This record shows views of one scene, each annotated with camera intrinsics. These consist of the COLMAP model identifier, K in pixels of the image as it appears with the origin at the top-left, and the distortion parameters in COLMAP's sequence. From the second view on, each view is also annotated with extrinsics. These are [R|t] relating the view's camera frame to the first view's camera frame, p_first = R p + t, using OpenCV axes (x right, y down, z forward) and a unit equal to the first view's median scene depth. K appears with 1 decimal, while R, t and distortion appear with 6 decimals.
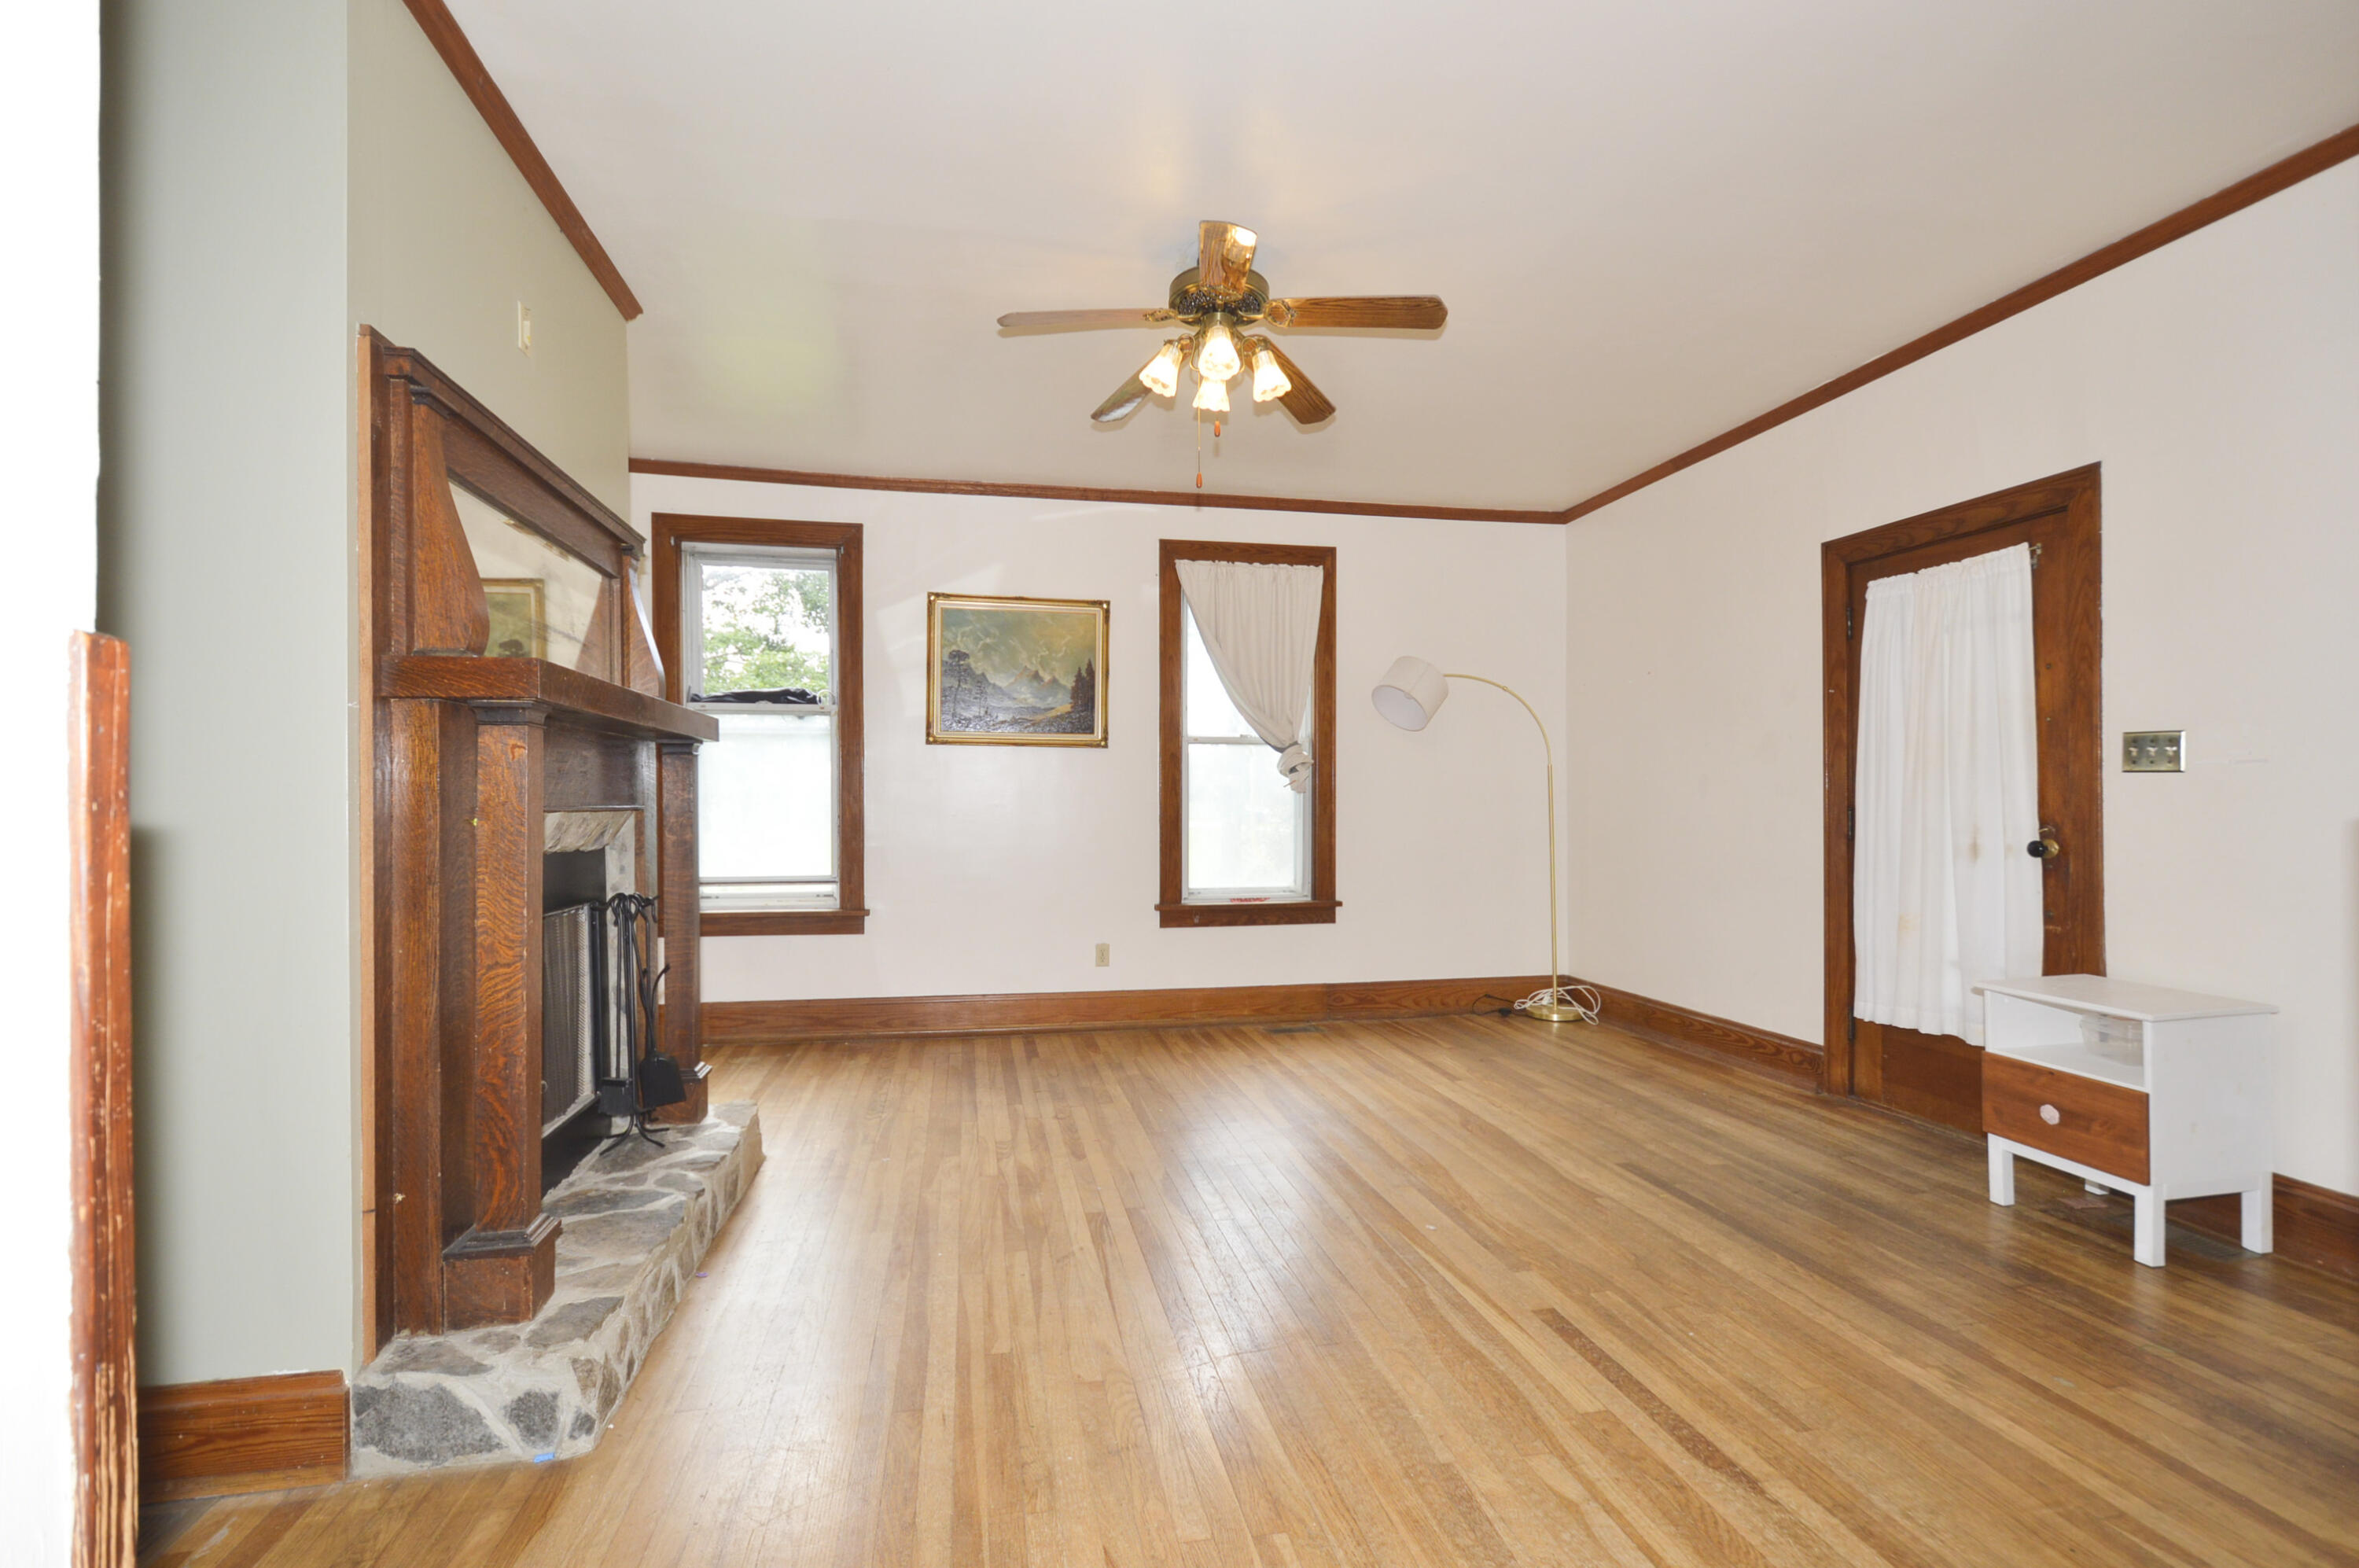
lens RADIAL K [[1053.1, 0, 1175.1], [0, 1053.1, 793.4], [0, 0, 1]] dist [0.010219, -0.009970]
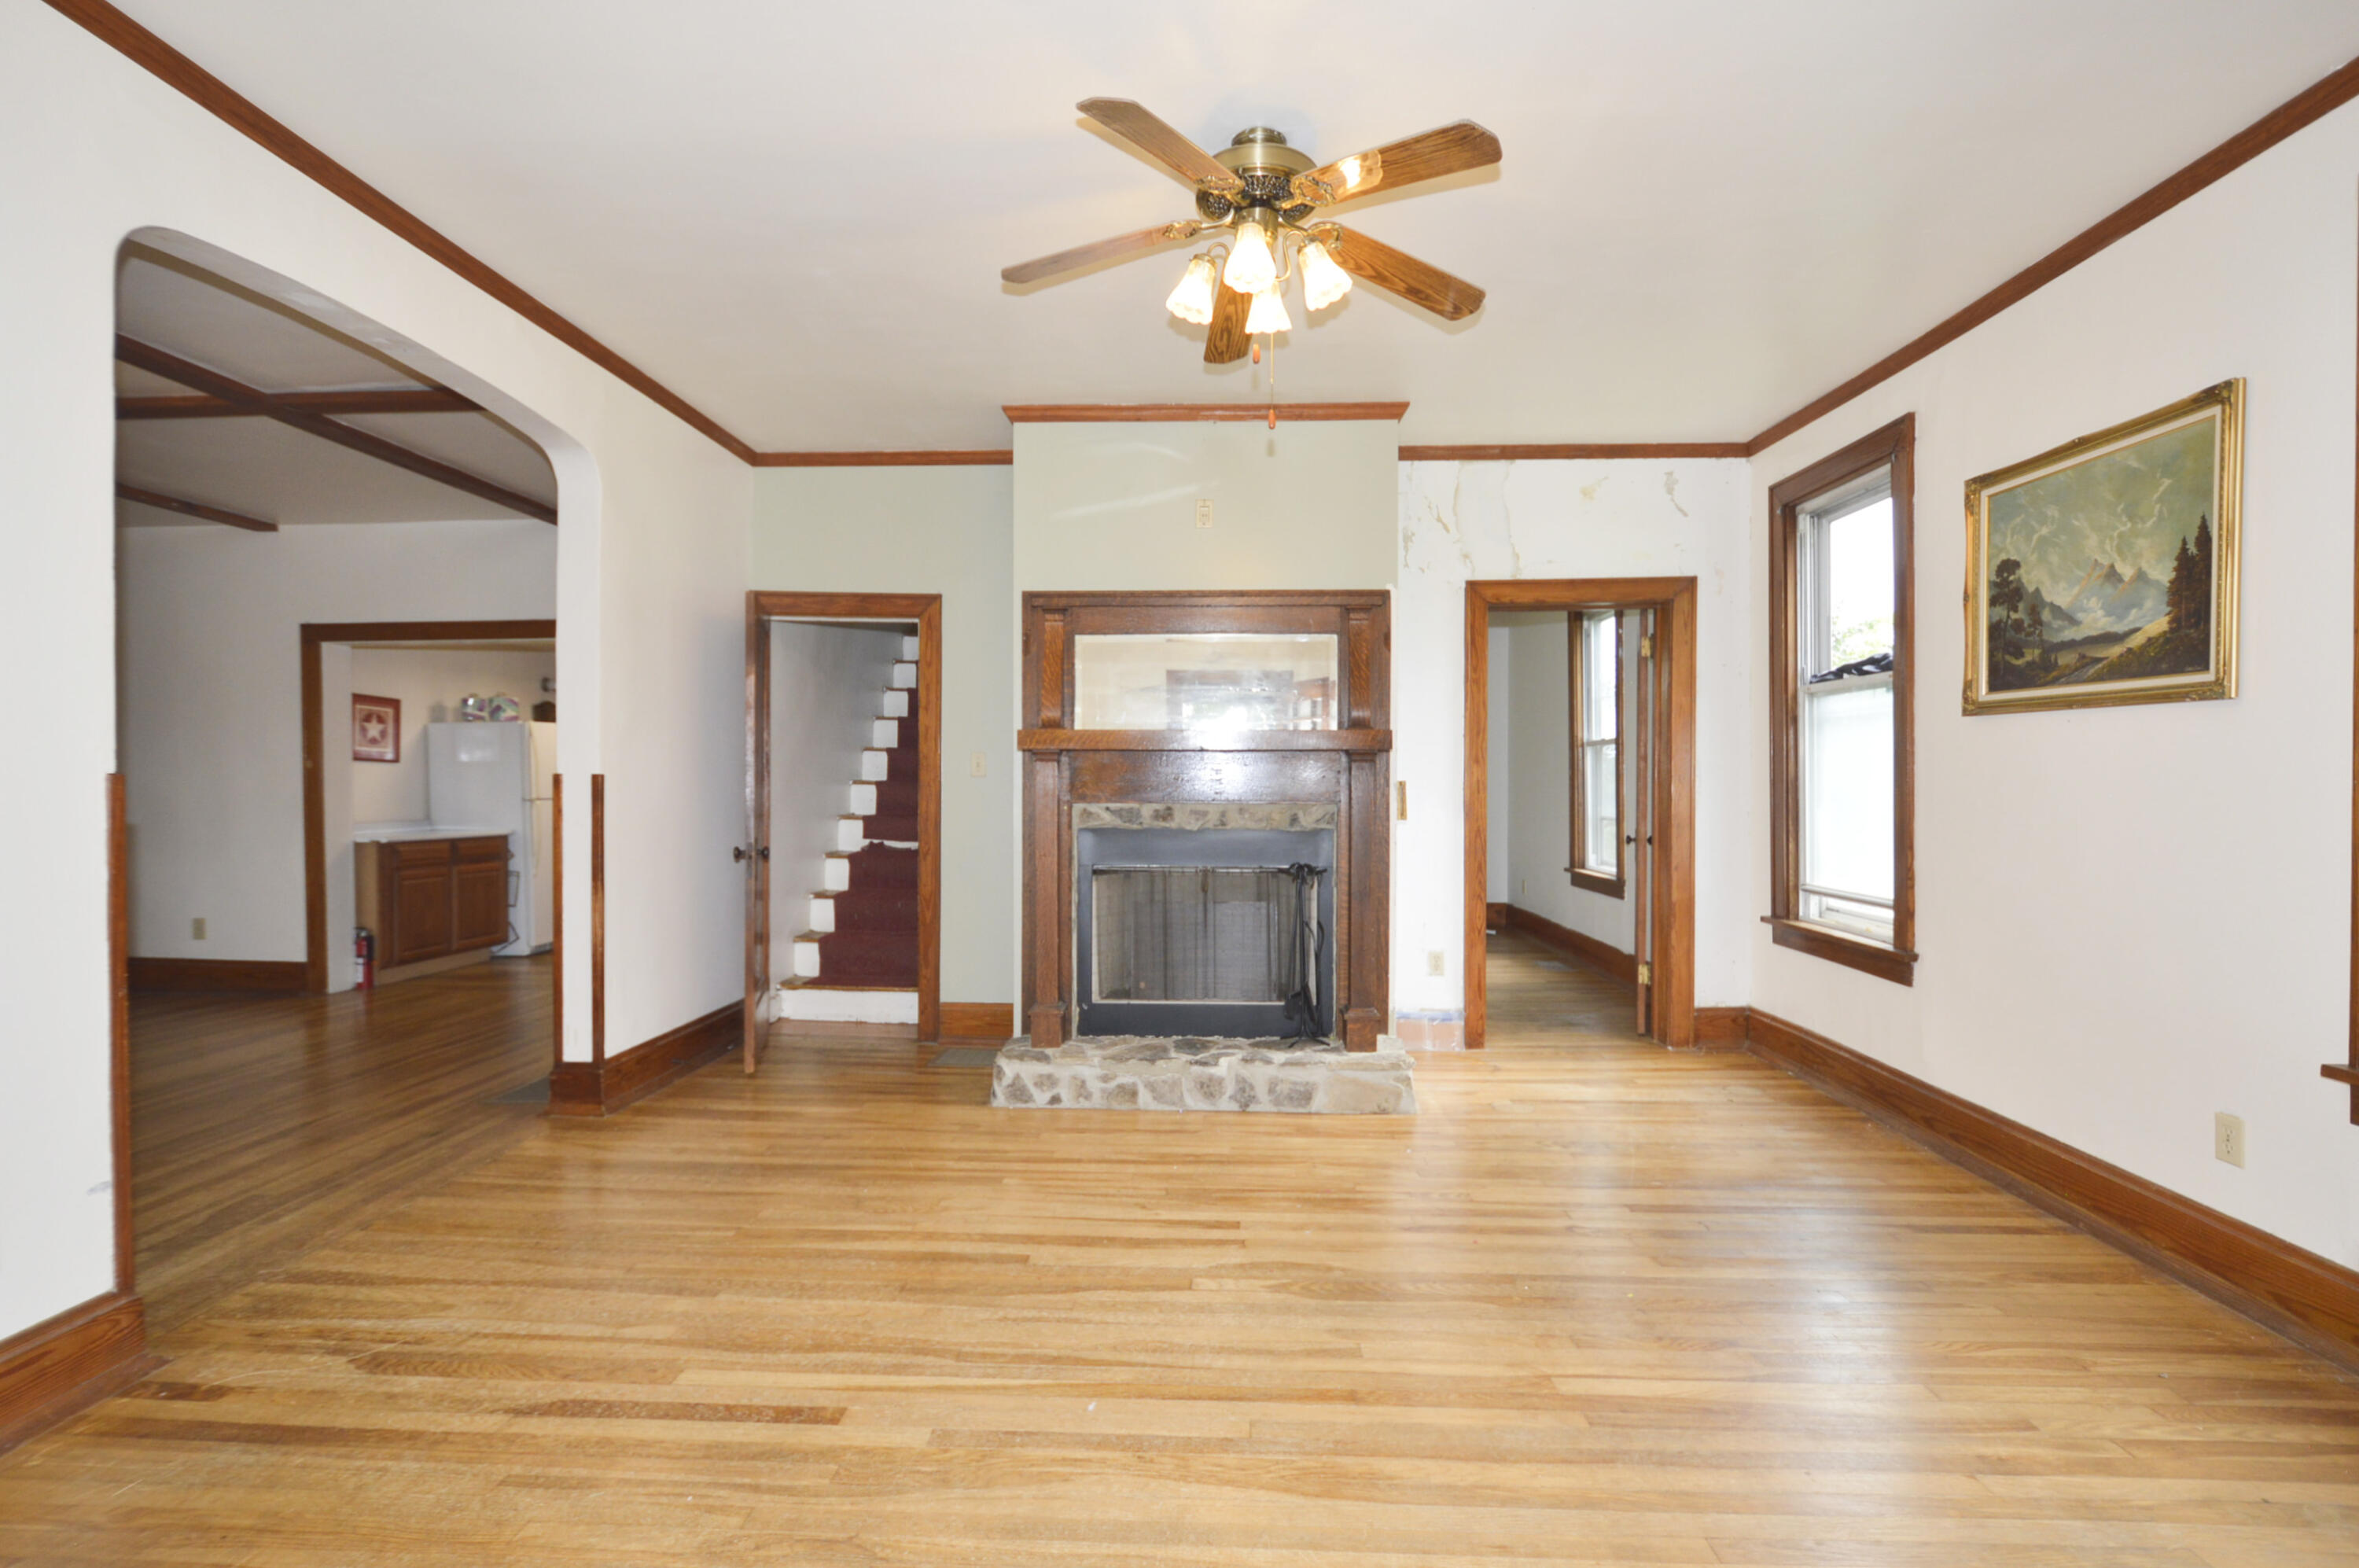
lens RADIAL K [[1053.1, 0, 1175.1], [0, 1053.1, 793.4], [0, 0, 1]] dist [0.010219, -0.009970]
pose [[-0.234667, 0.012910, -0.971990, 0.551113], [0.005577, 0.999913, 0.011935, -0.009843], [0.972060, -0.002620, -0.234719, 0.729407]]
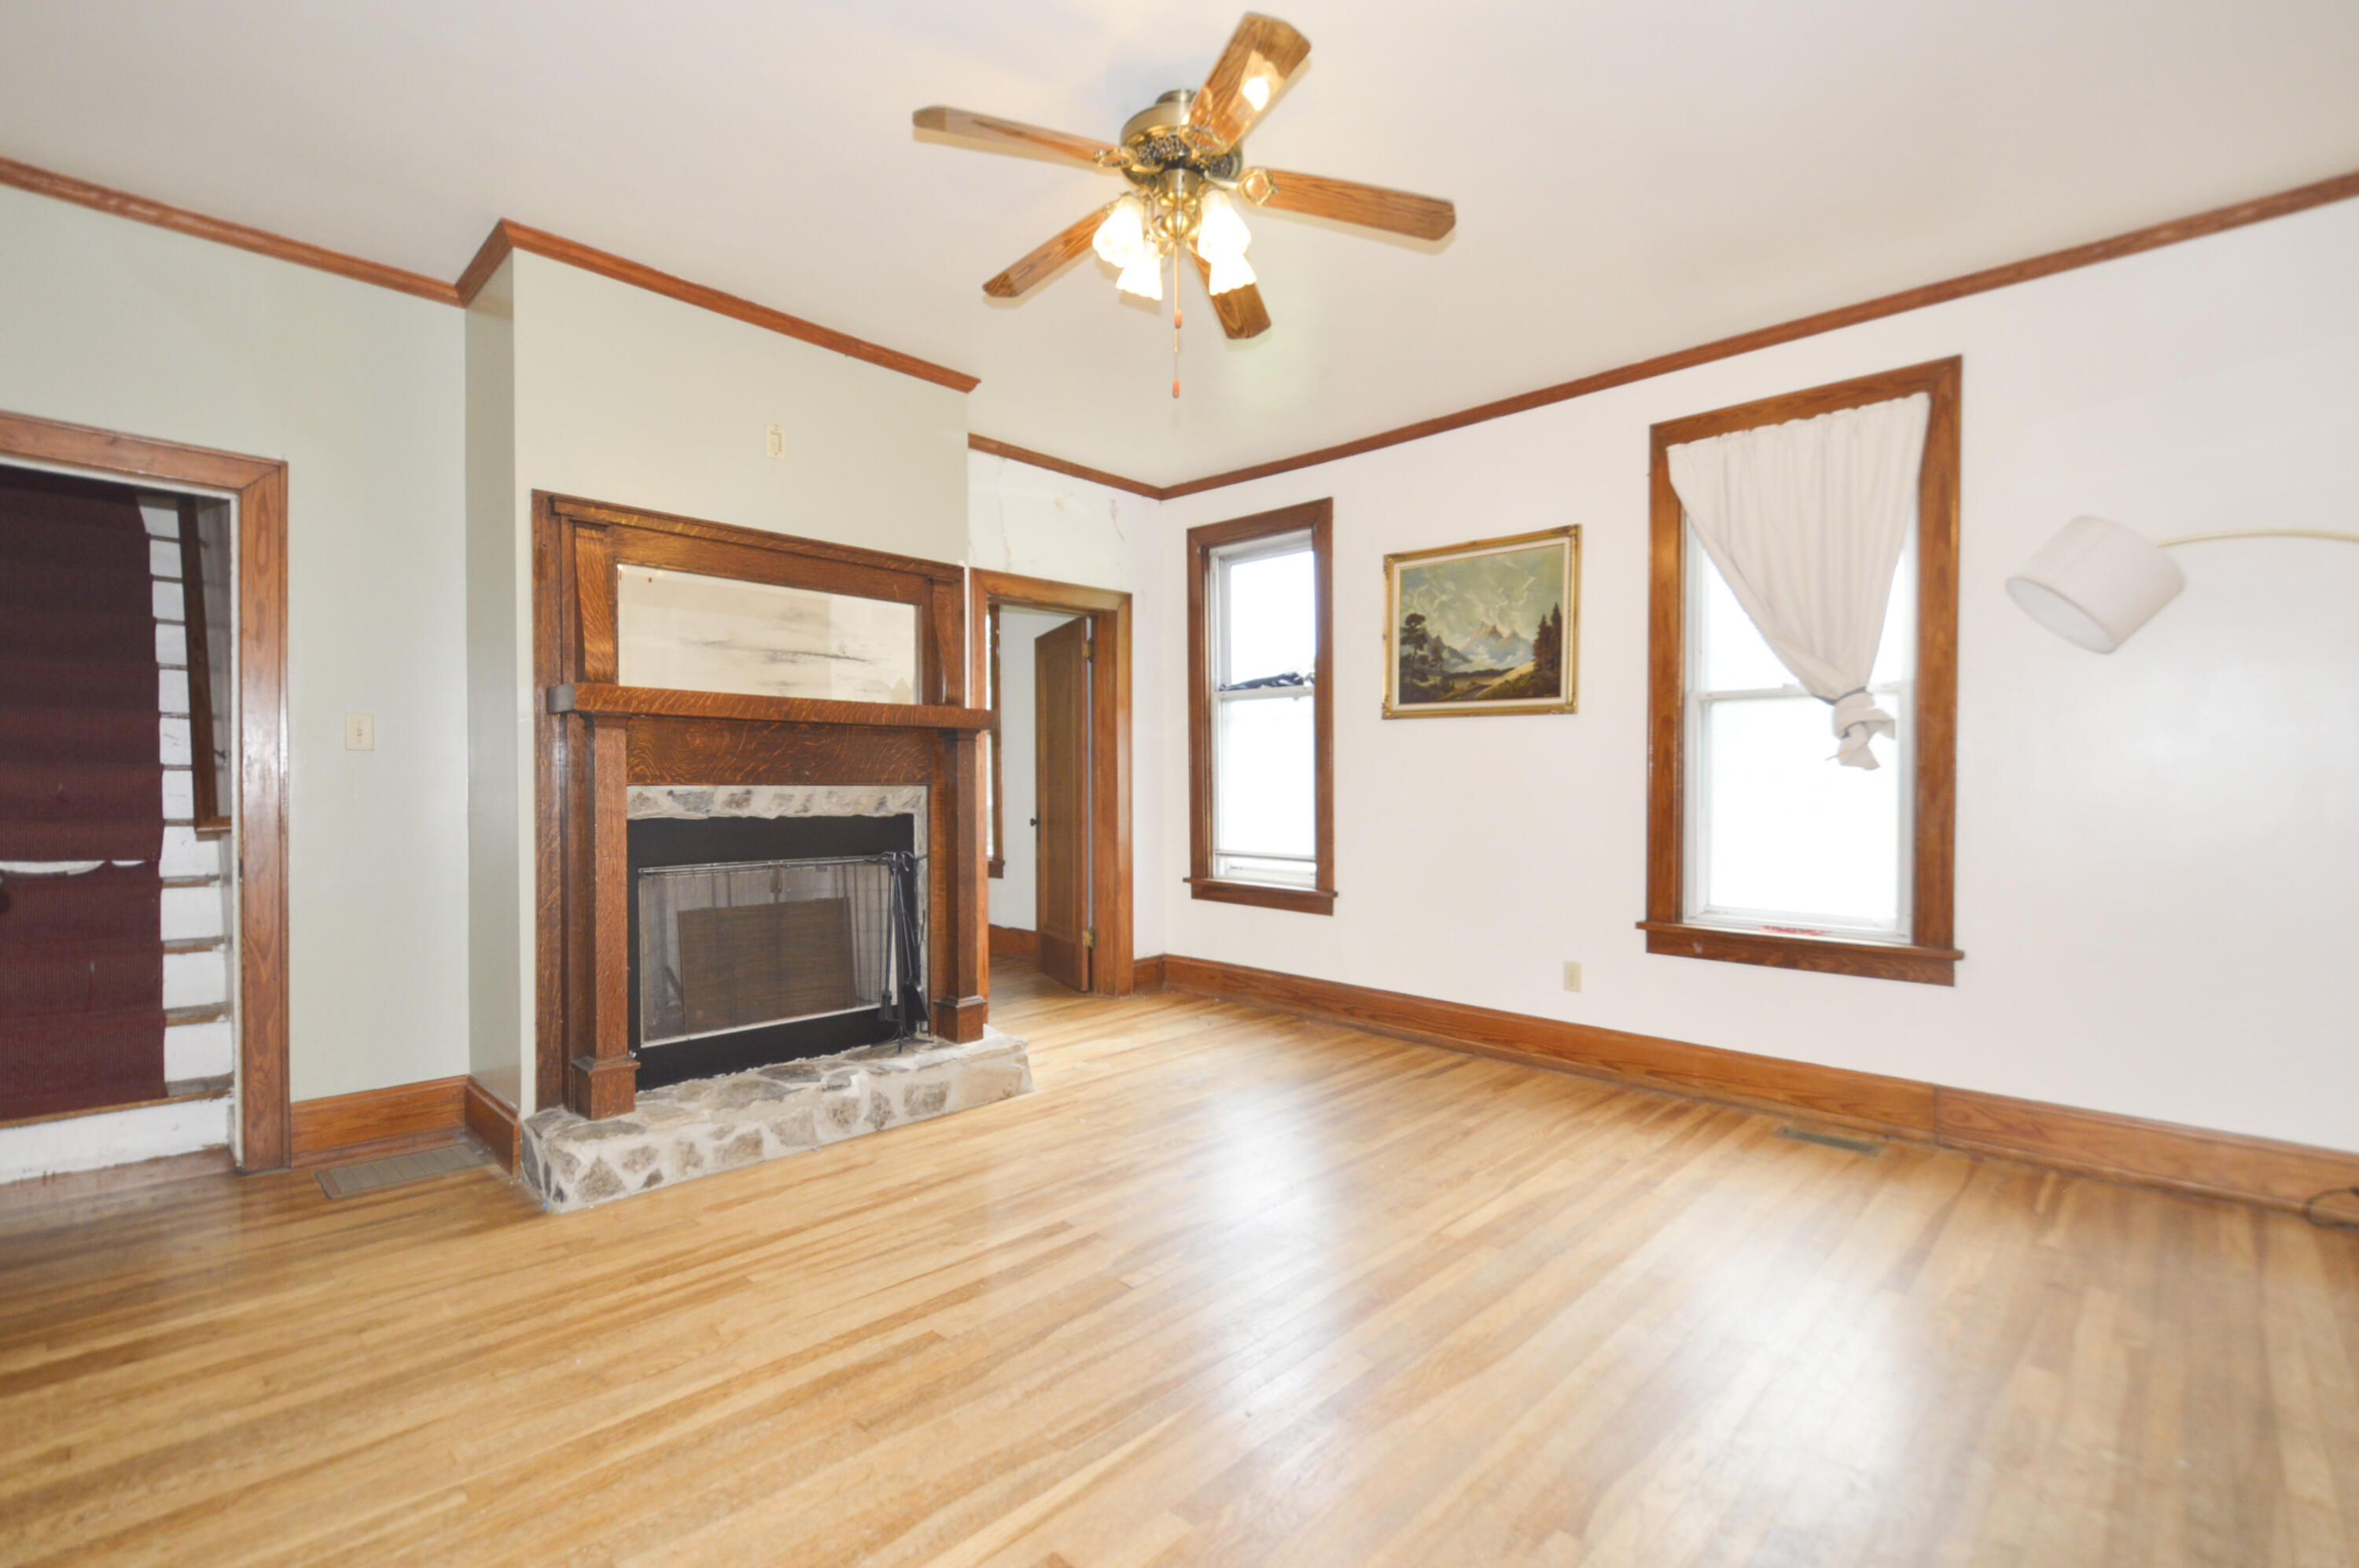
lens RADIAL K [[1053.1, 0, 1175.1], [0, 1053.1, 793.4], [0, 0, 1]] dist [0.010219, -0.009970]
pose [[0.567283, 0.012015, -0.823435, 0.457165], [0.002370, 0.999866, 0.016222, 0.003171], [0.823520, -0.011154, 0.567178, 0.345884]]
